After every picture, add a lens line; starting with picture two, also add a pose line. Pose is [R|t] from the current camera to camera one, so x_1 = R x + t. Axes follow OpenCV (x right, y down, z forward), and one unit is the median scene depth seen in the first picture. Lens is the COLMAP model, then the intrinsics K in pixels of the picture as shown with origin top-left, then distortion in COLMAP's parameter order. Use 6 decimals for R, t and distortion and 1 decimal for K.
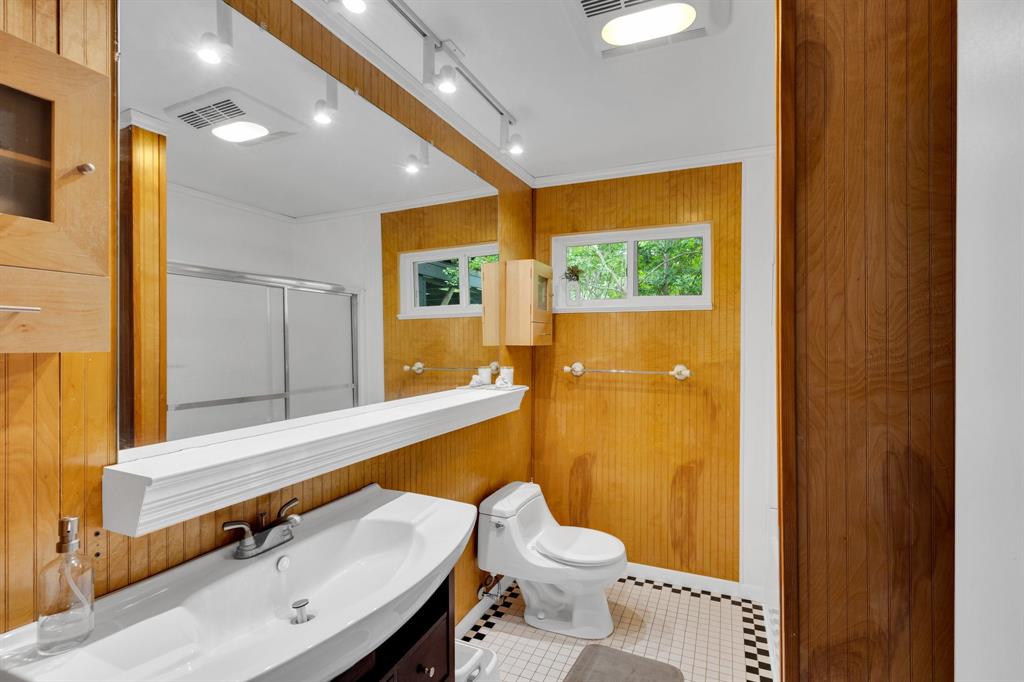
lens RADIAL K [[490.7, 0, 505.8], [0, 490.7, 343.0], [0, 0, 1]] dist [0.001039, 0.000178]
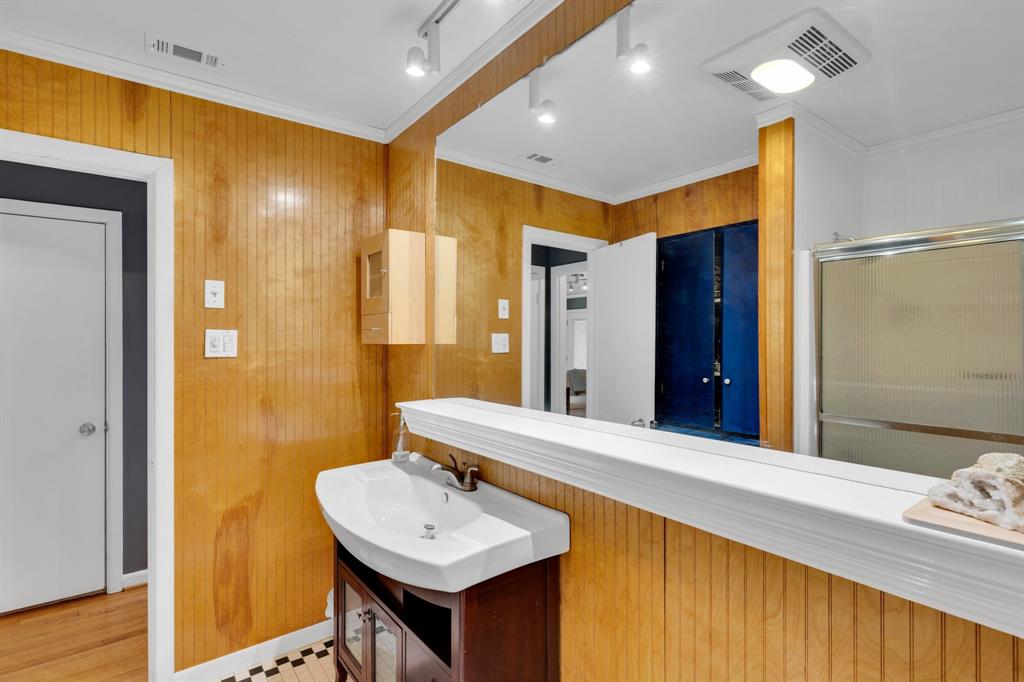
lens RADIAL K [[490.7, 0, 505.8], [0, 490.7, 343.0], [0, 0, 1]] dist [0.001039, 0.000178]
pose [[-0.493441, -0.001906, -0.869777, 0.494203], [0.000335, 0.999997, -0.002381, 0.006457], [0.869779, -0.001466, -0.493439, 1.344393]]
